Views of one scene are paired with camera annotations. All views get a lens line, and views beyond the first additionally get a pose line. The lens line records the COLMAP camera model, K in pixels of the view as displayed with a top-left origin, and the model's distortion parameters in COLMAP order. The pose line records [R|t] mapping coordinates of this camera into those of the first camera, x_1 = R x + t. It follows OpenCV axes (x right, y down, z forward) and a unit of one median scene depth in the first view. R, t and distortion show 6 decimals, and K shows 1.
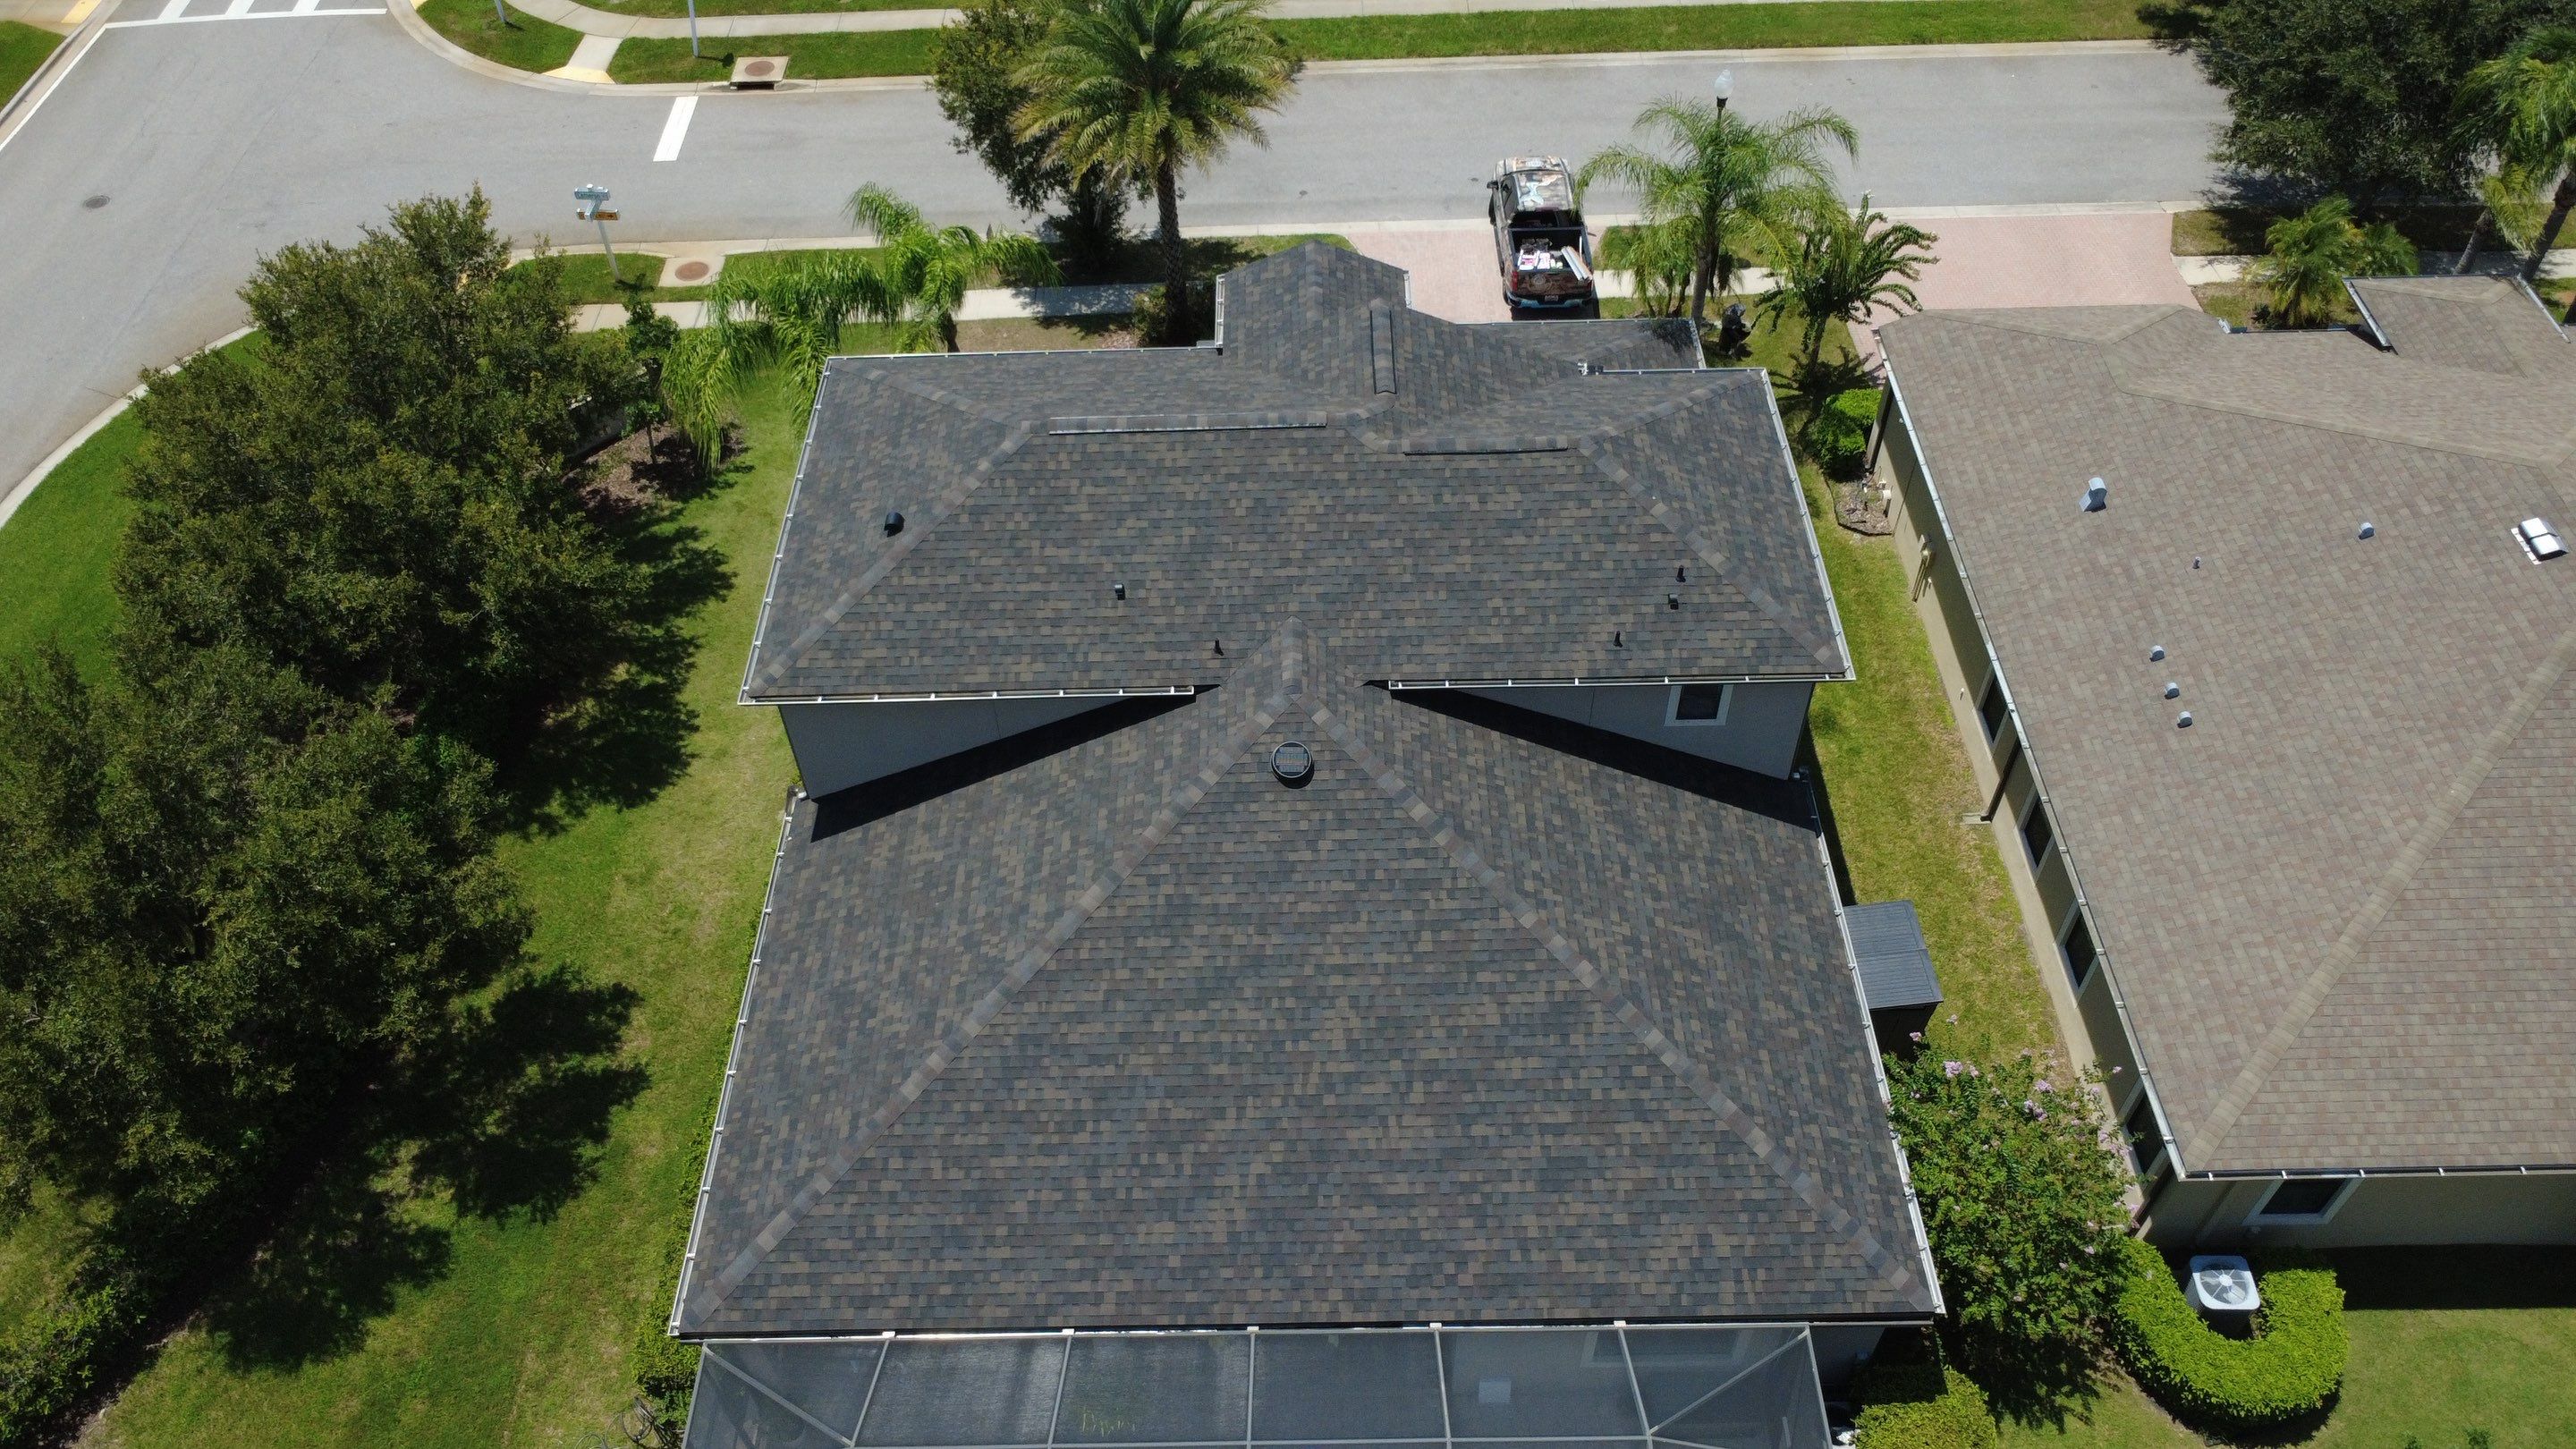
lens RADIAL K [[1878.6, 0, 1284.8], [0, 1878.6, 720.9], [0, 0, 1]] dist [-0.003848, 0.007329]
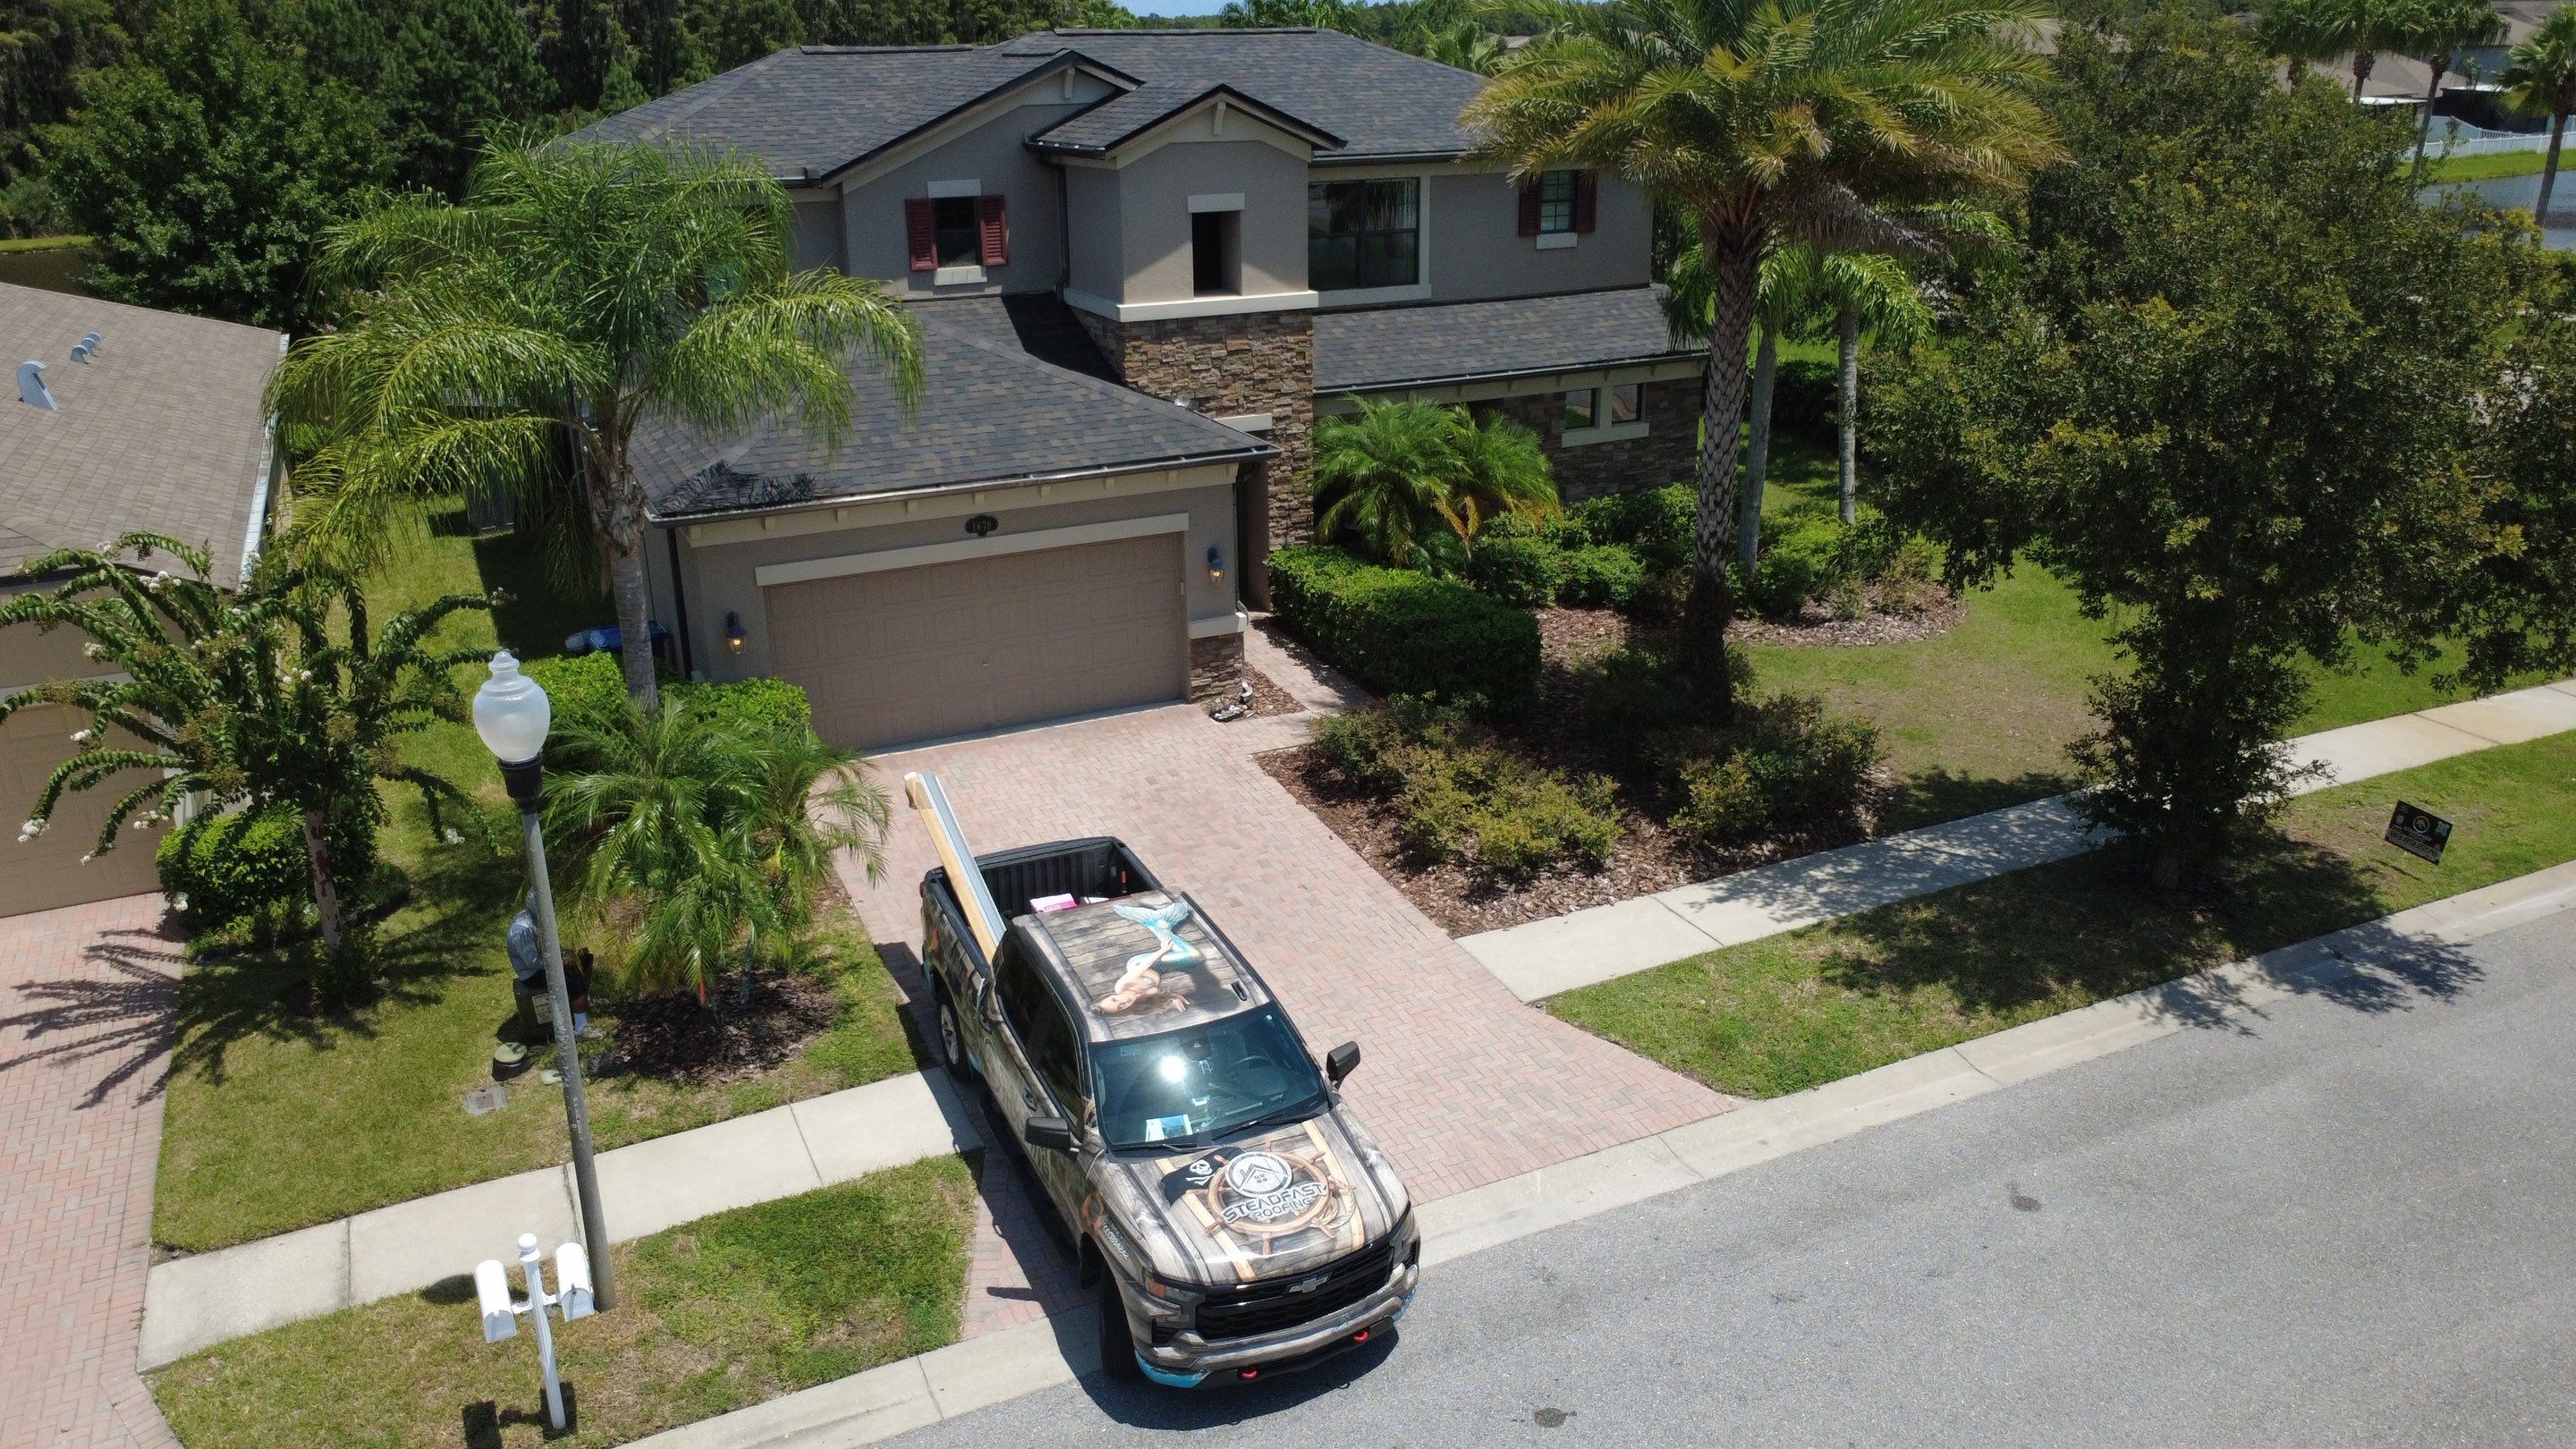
lens RADIAL K [[1878.6, 0, 1291.5], [0, 1878.6, 712.0], [0, 0, 1]] dist [-0.003848, 0.007329]
pose [[-0.901325, 0.181245, -0.393400, 0.370416], [-0.293525, 0.412318, 0.862460, -0.925041], [0.318523, 0.892829, -0.318433, 1.732834]]
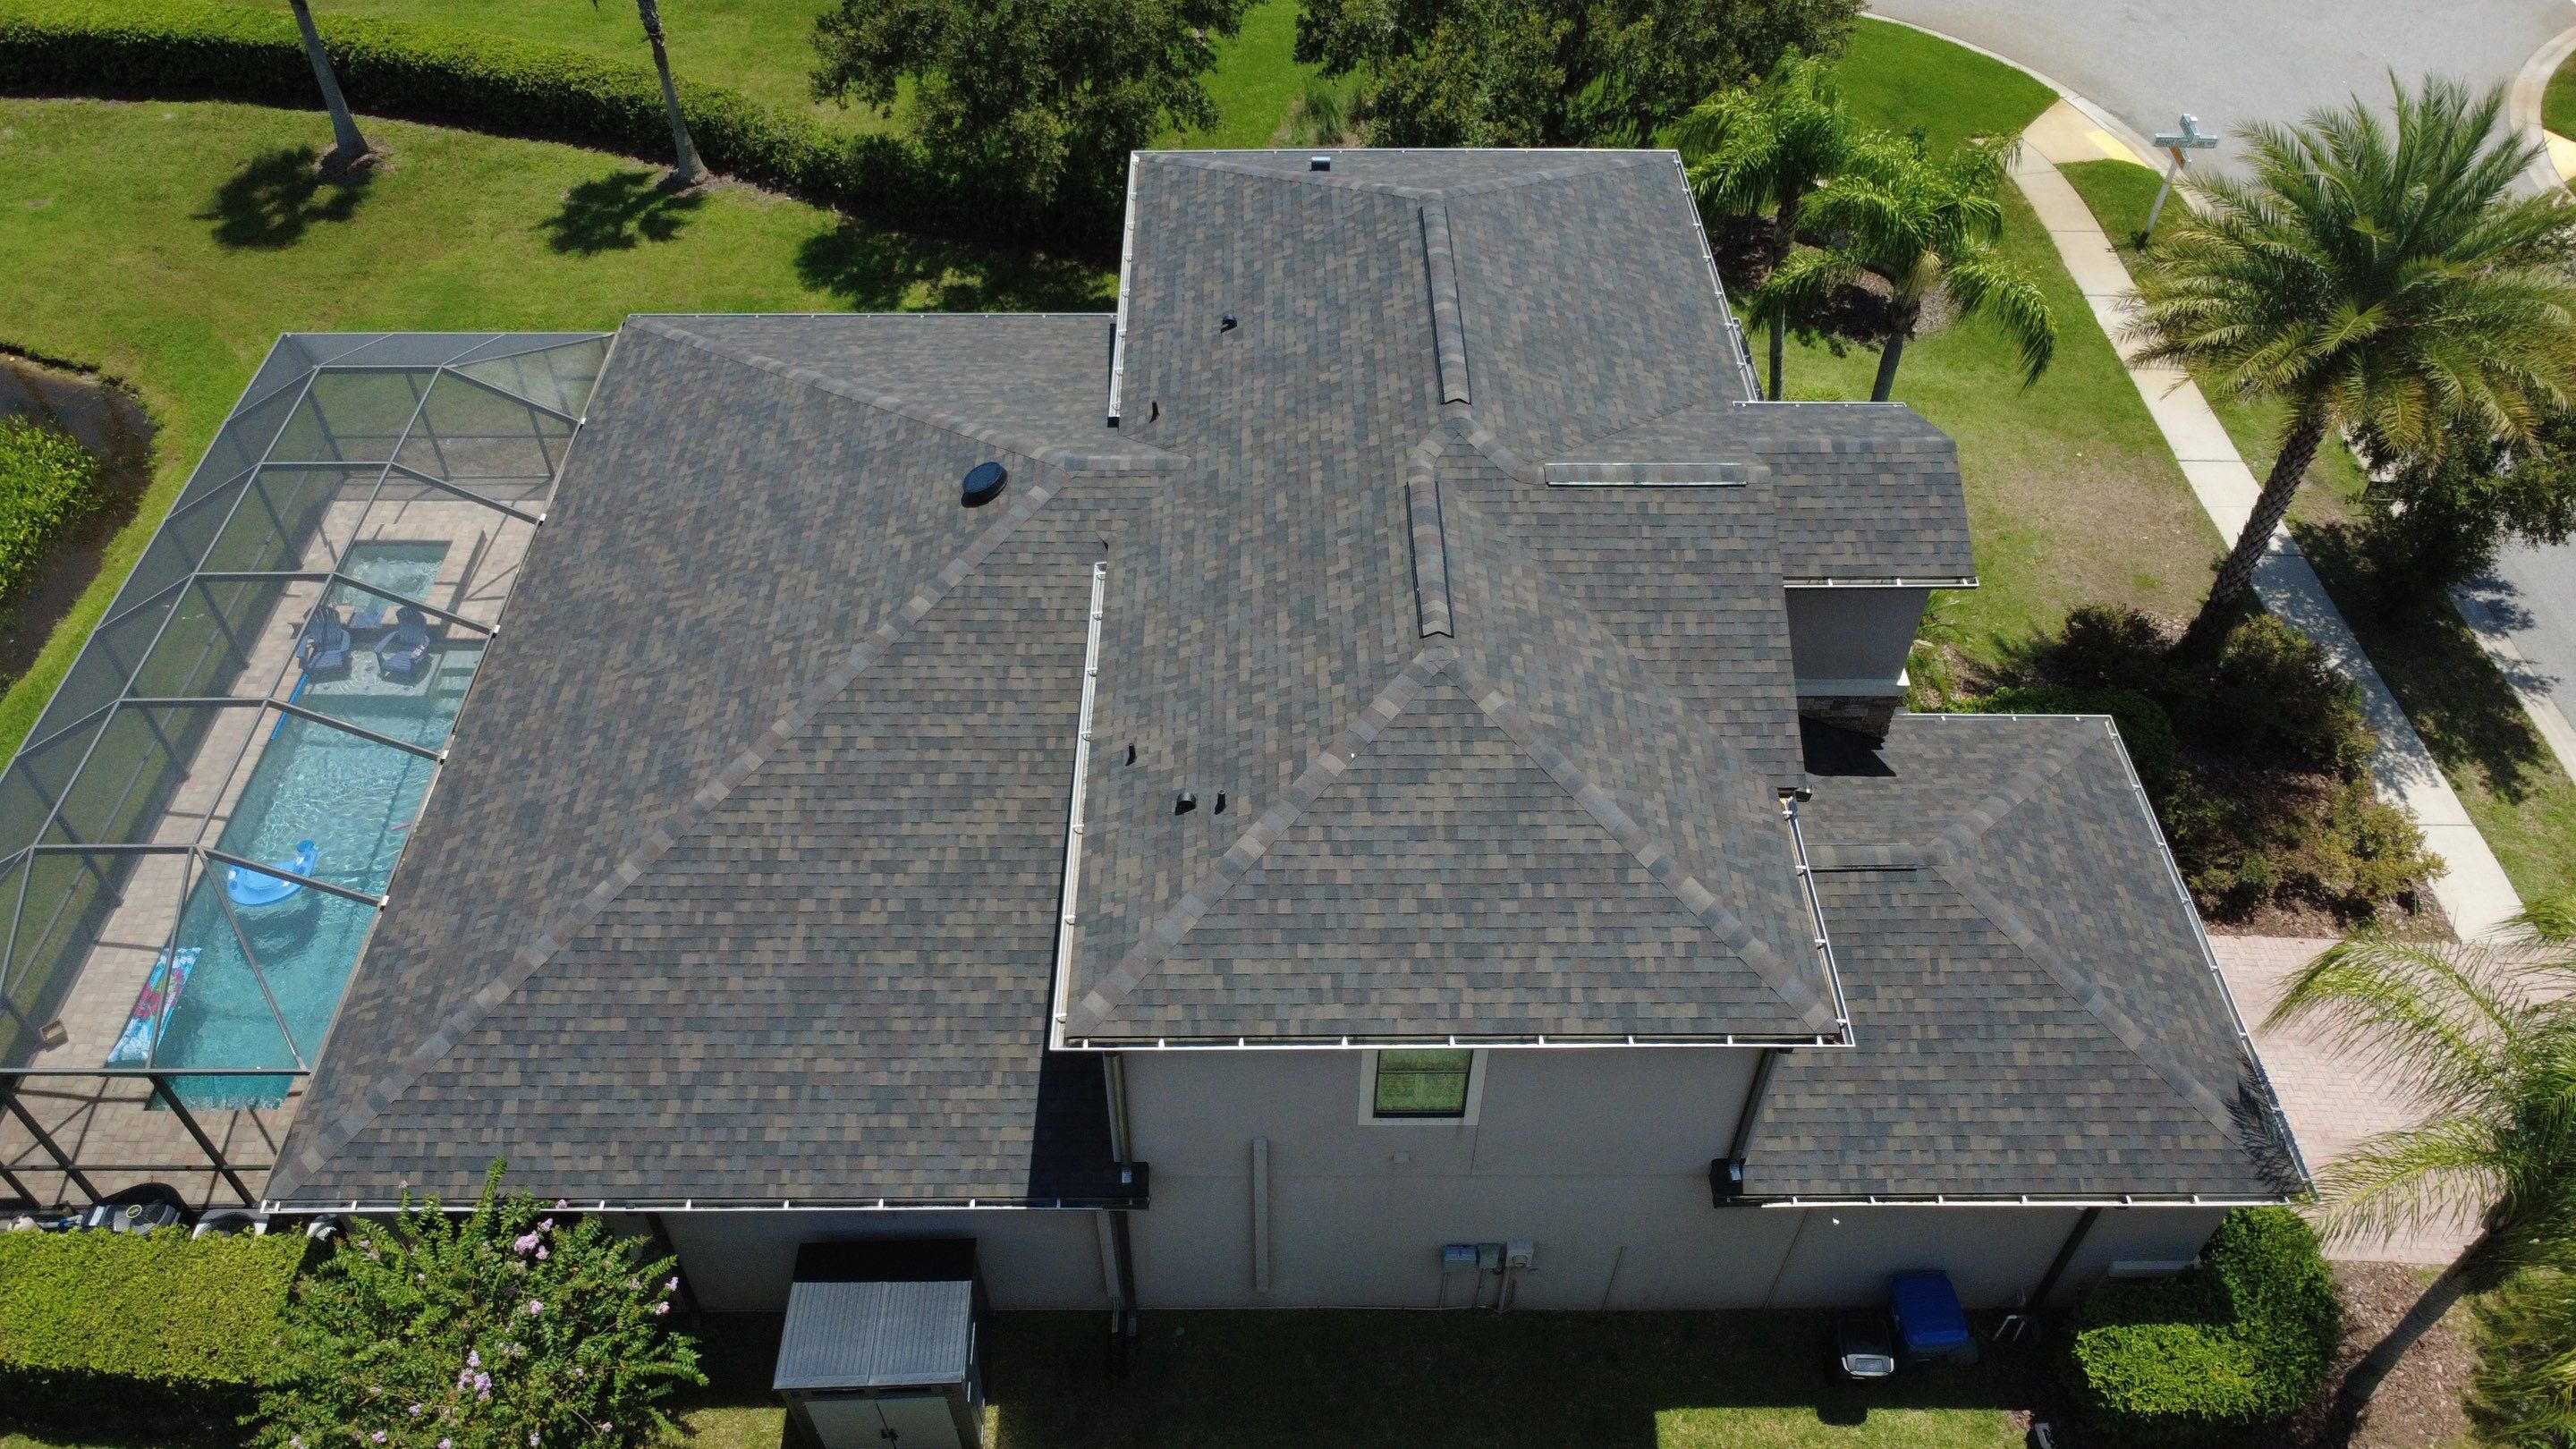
lens RADIAL K [[1878.6, 0, 1284.2], [0, 1878.6, 717.3], [0, 0, 1]] dist [-0.003848, 0.007329]
pose [[0.005119, 0.733684, -0.679472, 0.642183], [-0.742901, 0.457629, 0.488544, -0.433861], [0.669382, 0.502279, 0.547397, 0.641292]]
